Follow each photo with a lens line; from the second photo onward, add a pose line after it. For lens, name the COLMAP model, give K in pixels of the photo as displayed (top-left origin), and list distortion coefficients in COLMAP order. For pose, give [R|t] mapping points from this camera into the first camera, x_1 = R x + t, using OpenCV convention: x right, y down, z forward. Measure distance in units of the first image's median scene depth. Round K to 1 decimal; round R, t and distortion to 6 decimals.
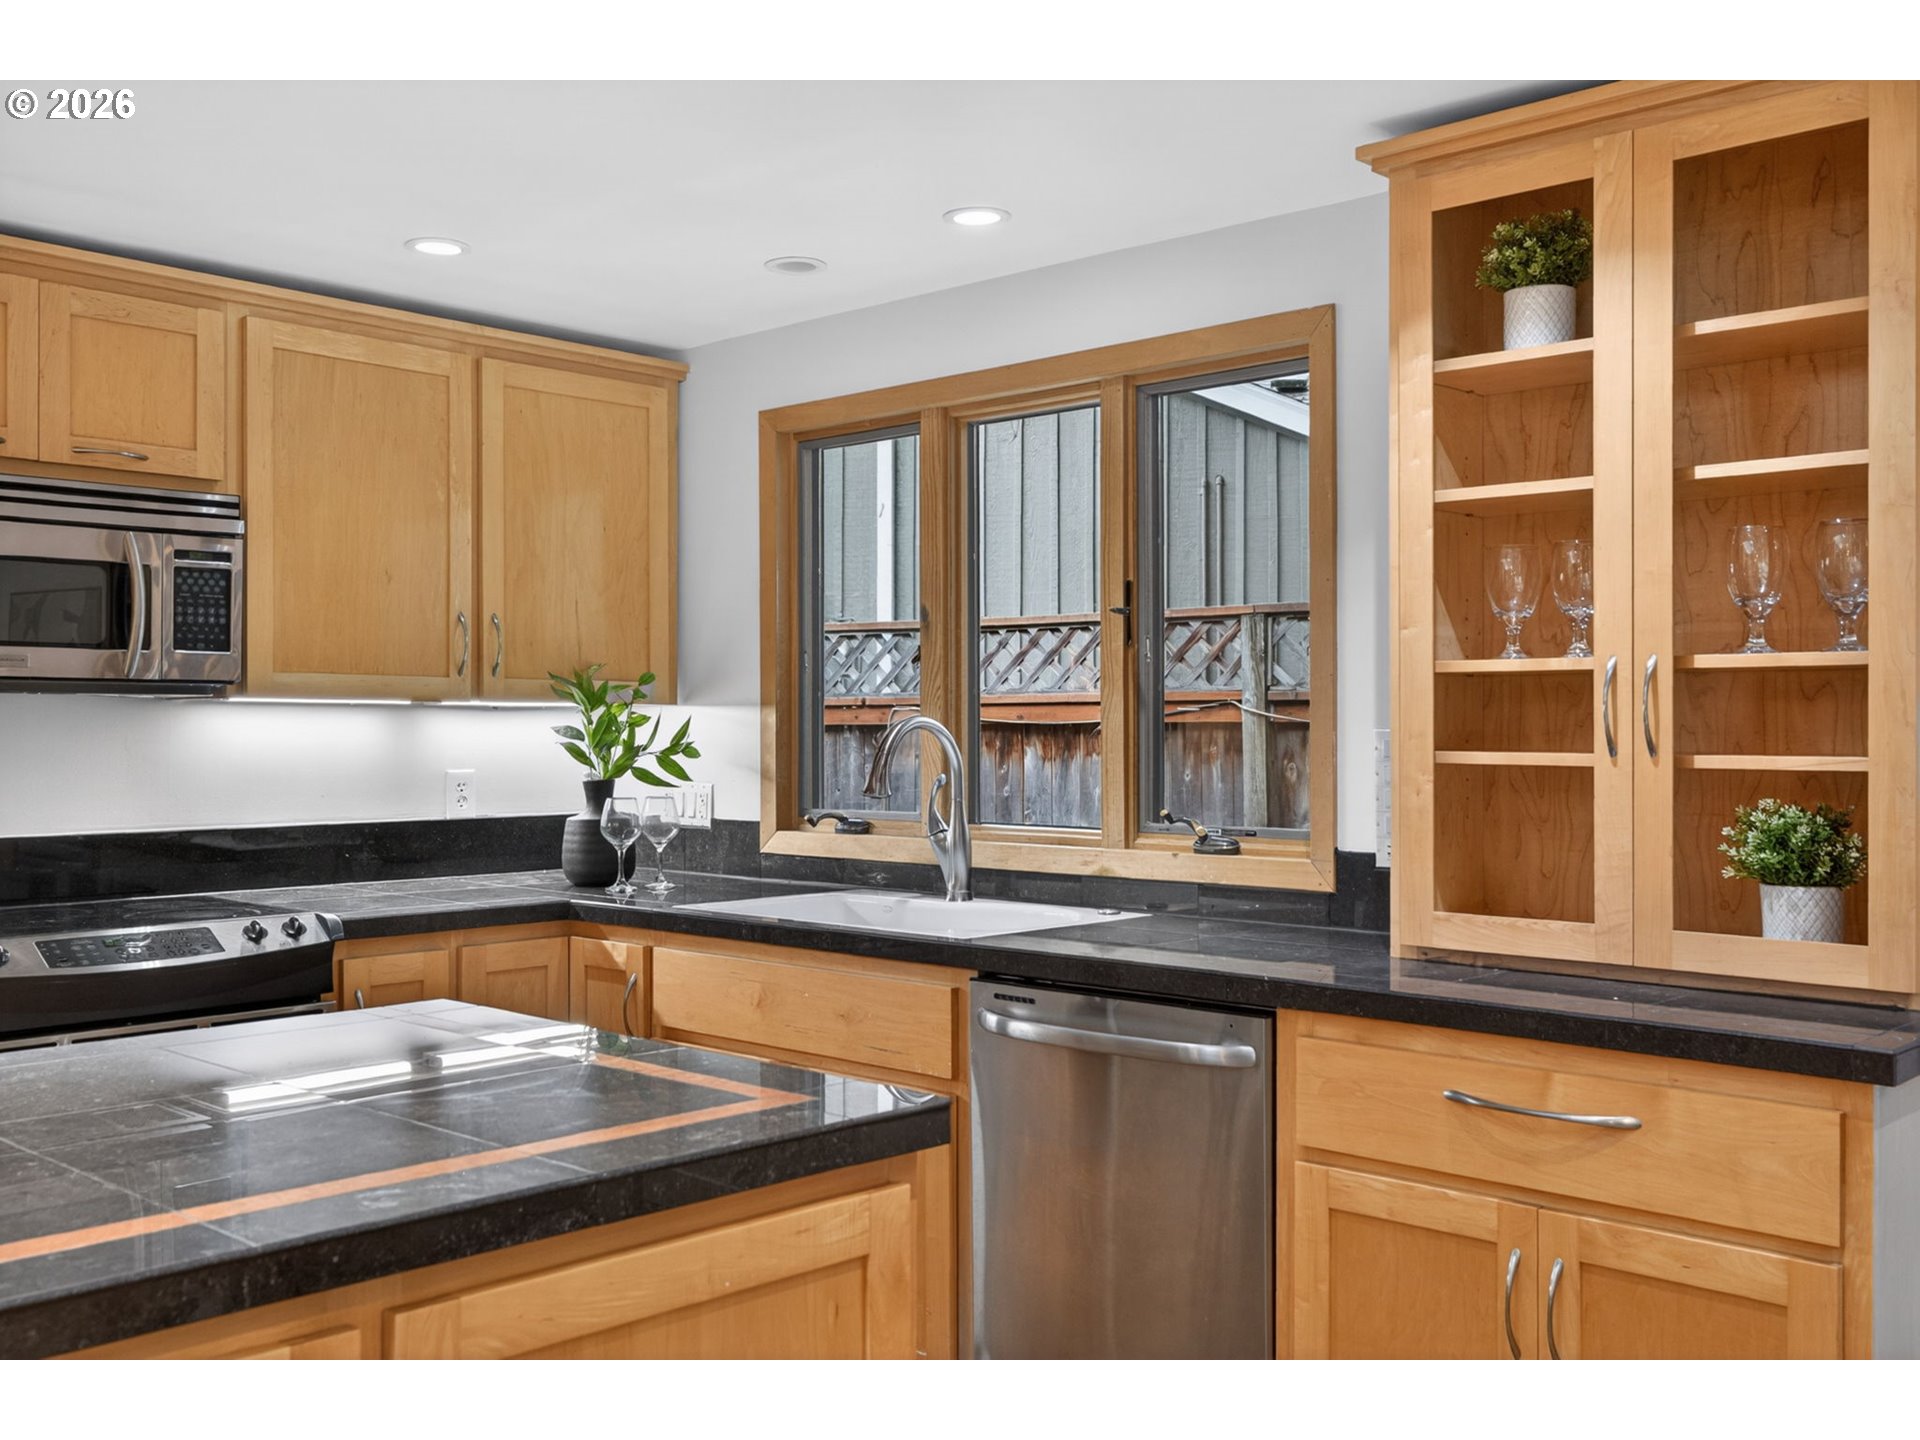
lens RADIAL K [[1804.9, 0, 954.7], [0, 1804.9, 723.3], [0, 0, 1]] dist [0.018782, 0.000000]
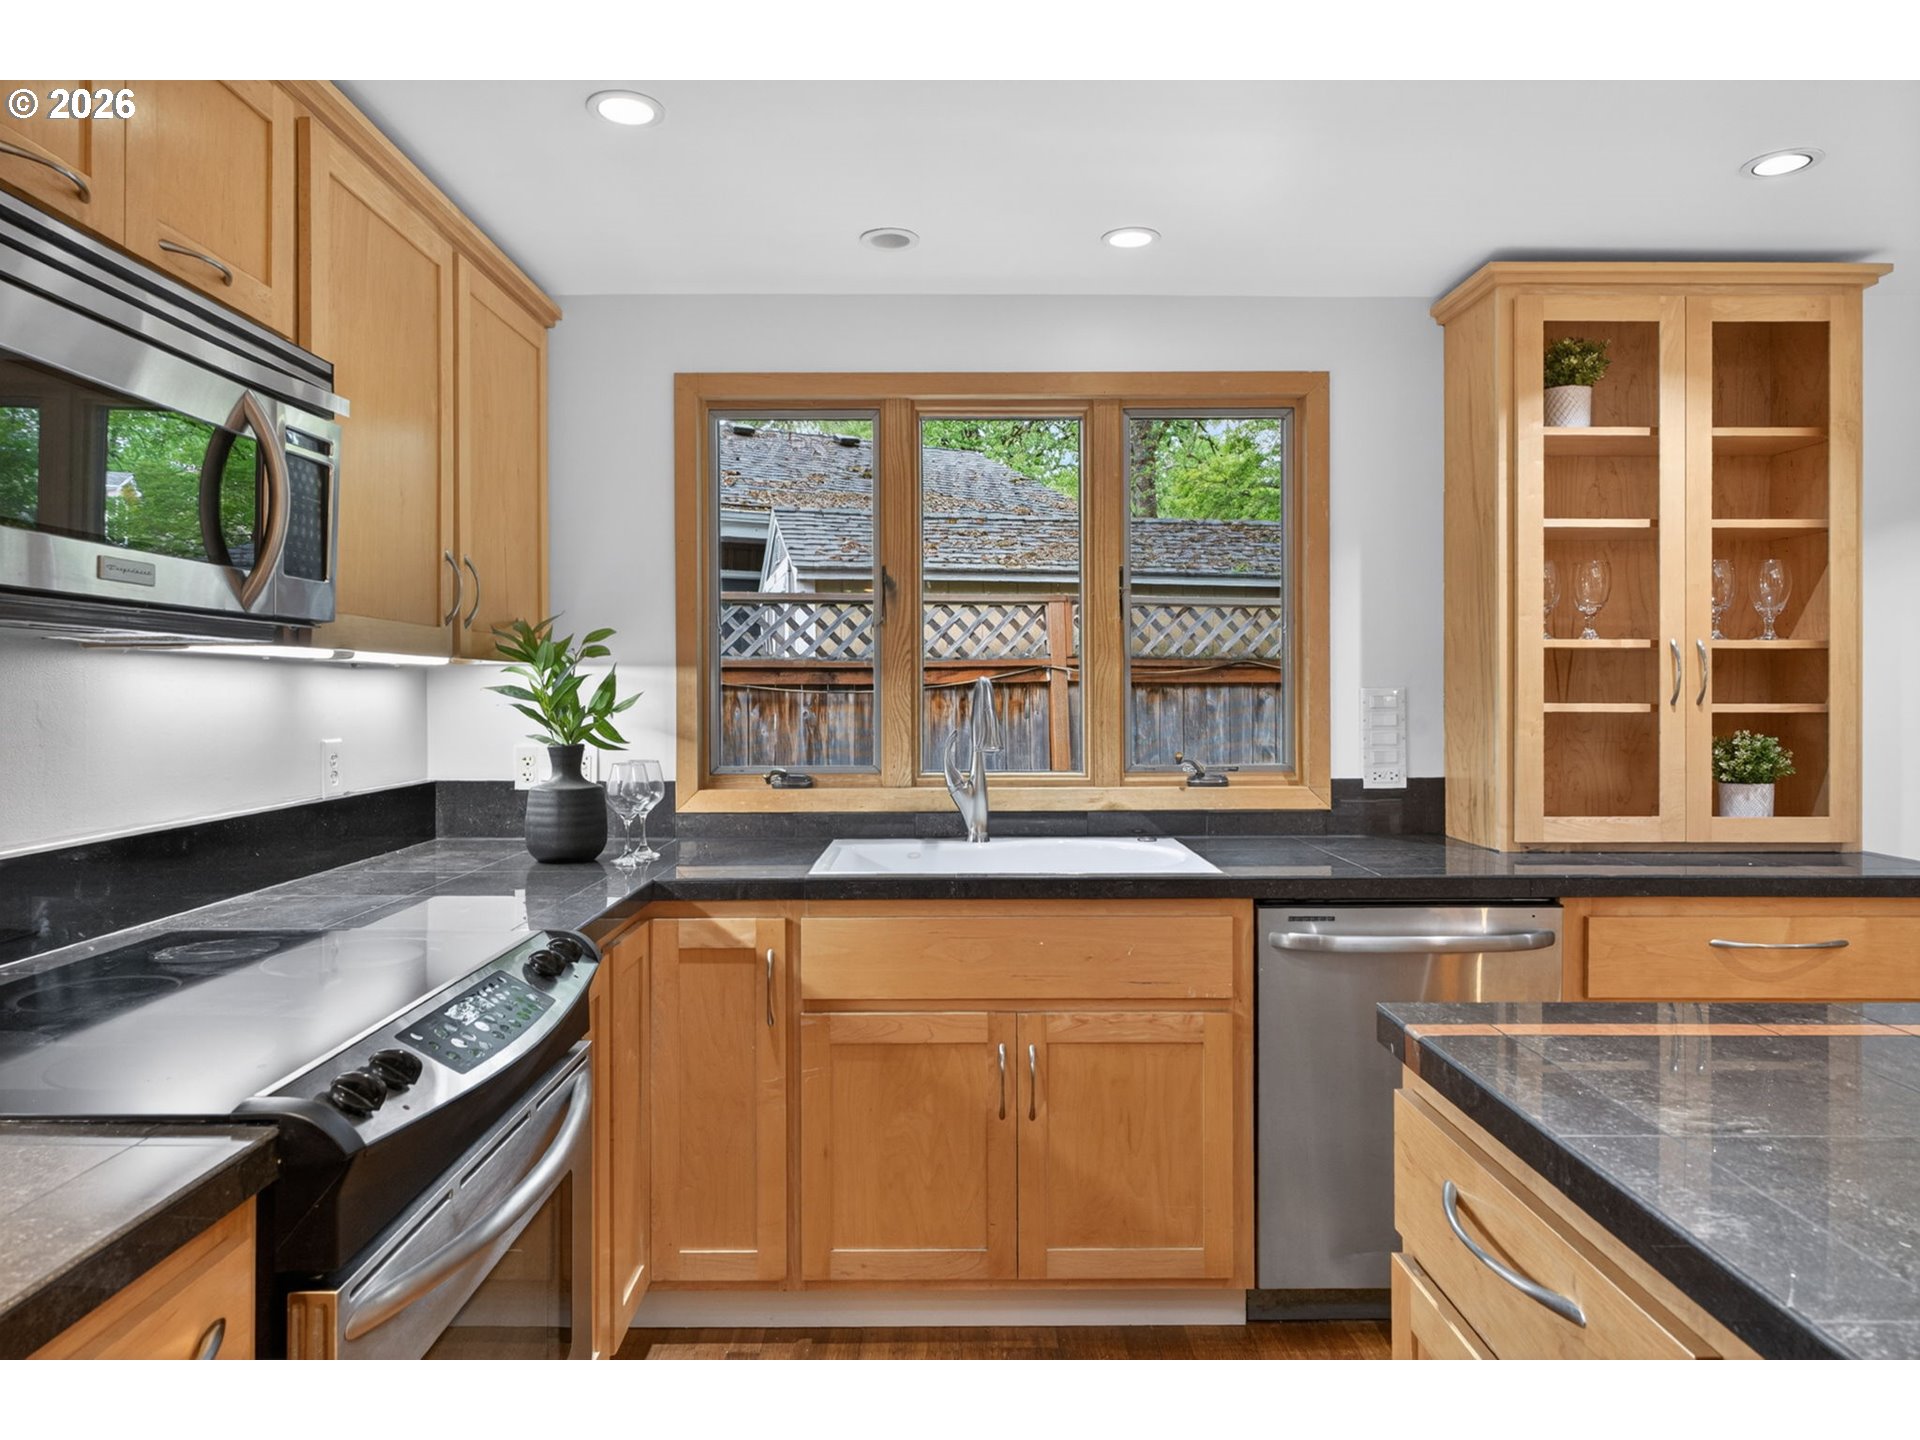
lens RADIAL K [[1192.3, 0, 958.0], [0, 1192.3, 703.1], [0, 0, 1]] dist [0.000918, -0.000443]
pose [[0.723688, -0.010598, 0.690046, -0.532335], [0.000462, 0.999889, 0.014872, 0.000882], [-0.690127, -0.010444, 0.723613, 0.481705]]
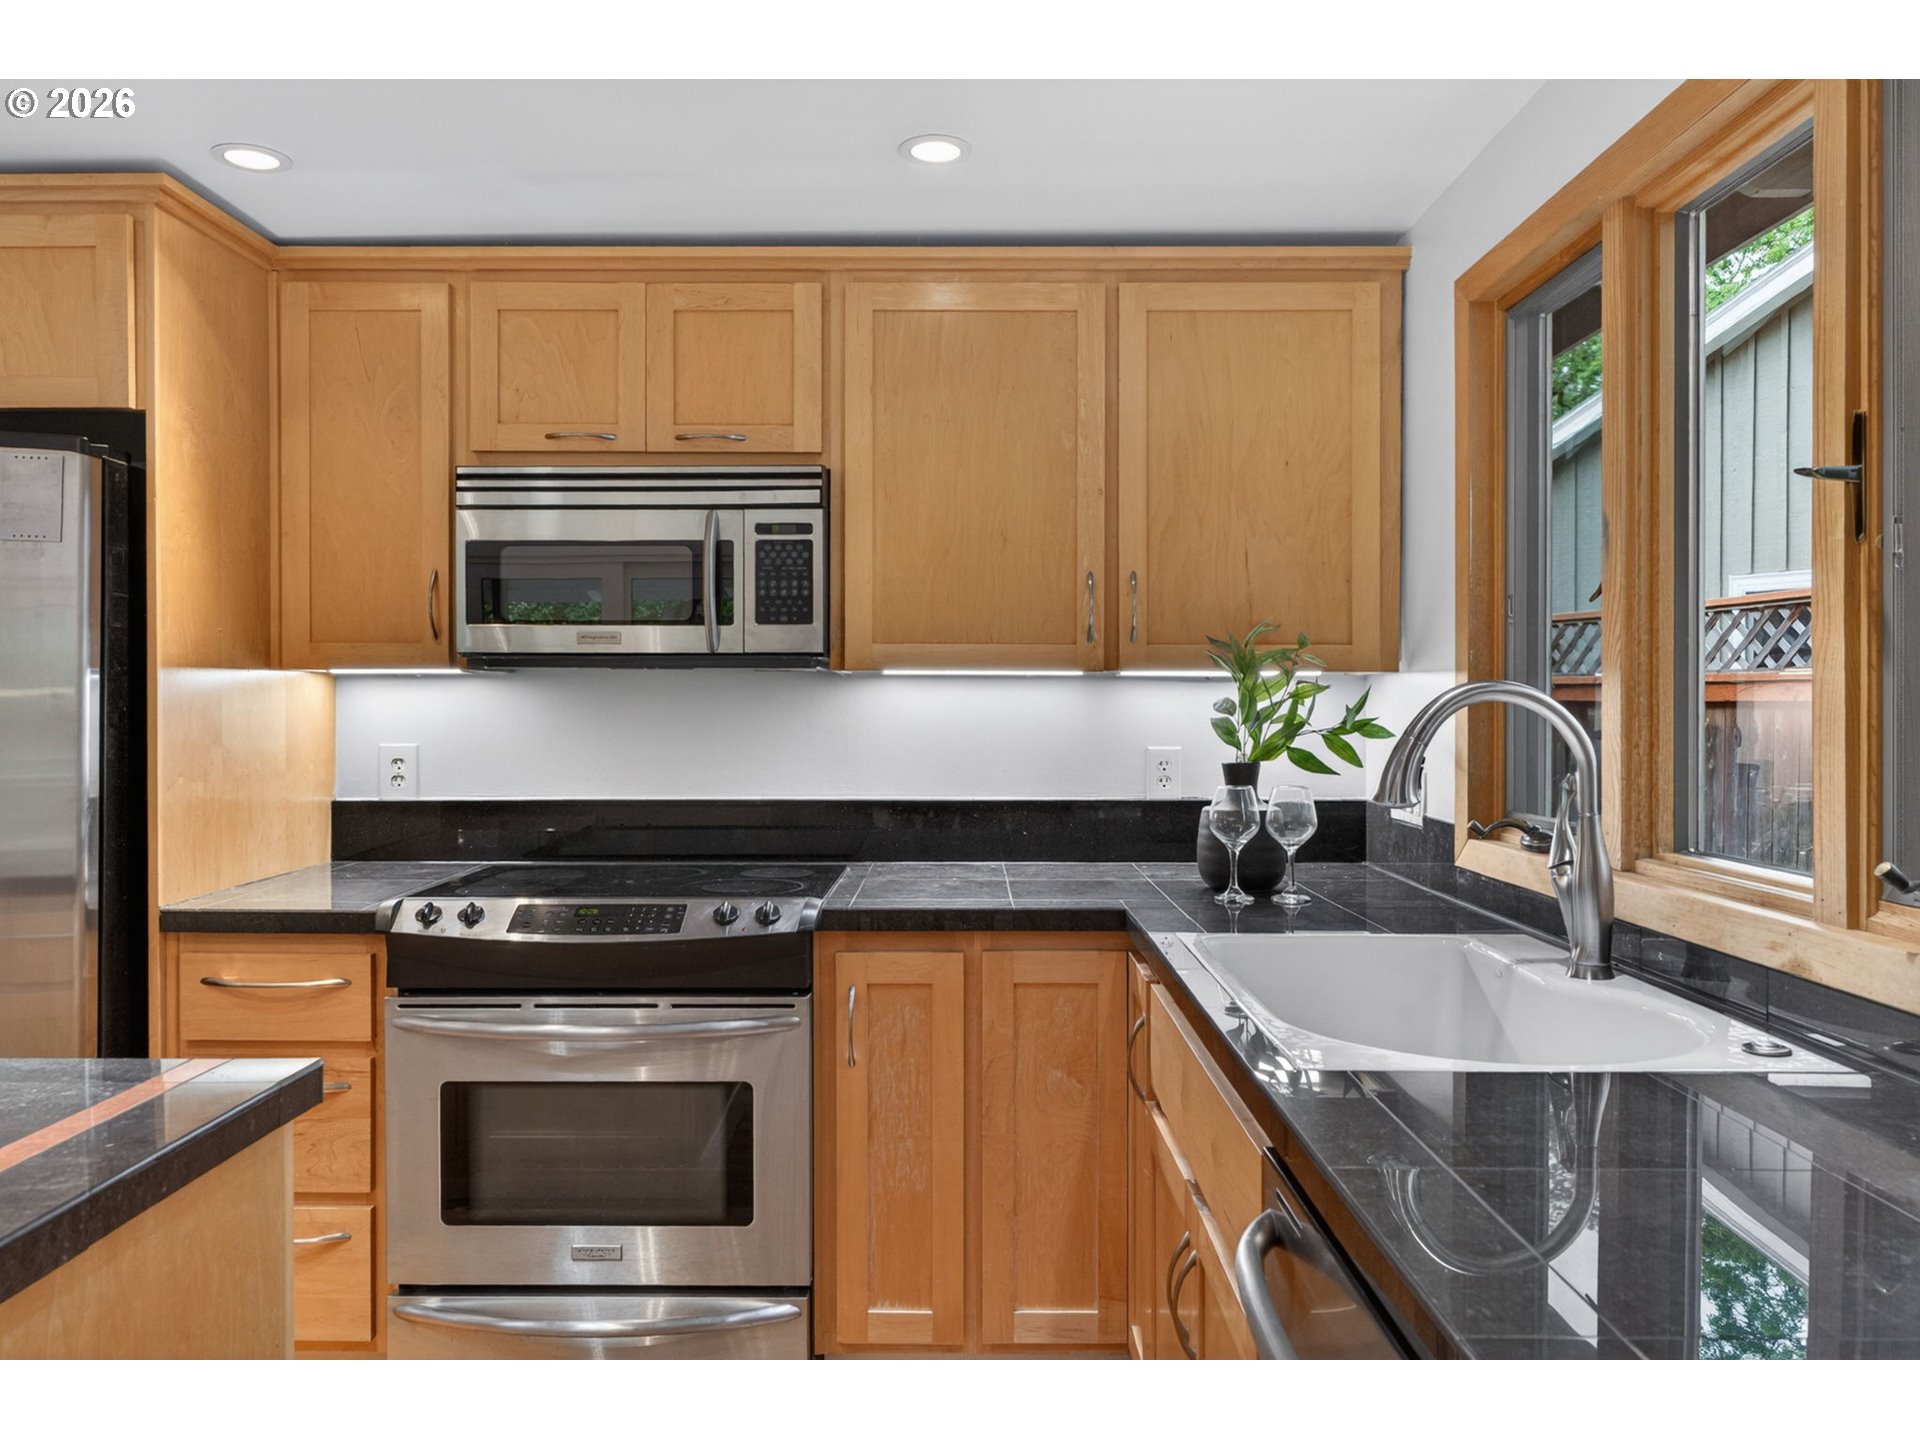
lens RADIAL K [[1410.2, 0, 953.3], [0, 1410.2, 708.4], [0, 0, 1]] dist [-0.003377, 0.003036]
pose [[0.680498, 0.002898, -0.732744, 0.212865], [0.002683, 0.999976, 0.006446, 0.002056], [0.732745, -0.006353, 0.680474, 0.522076]]
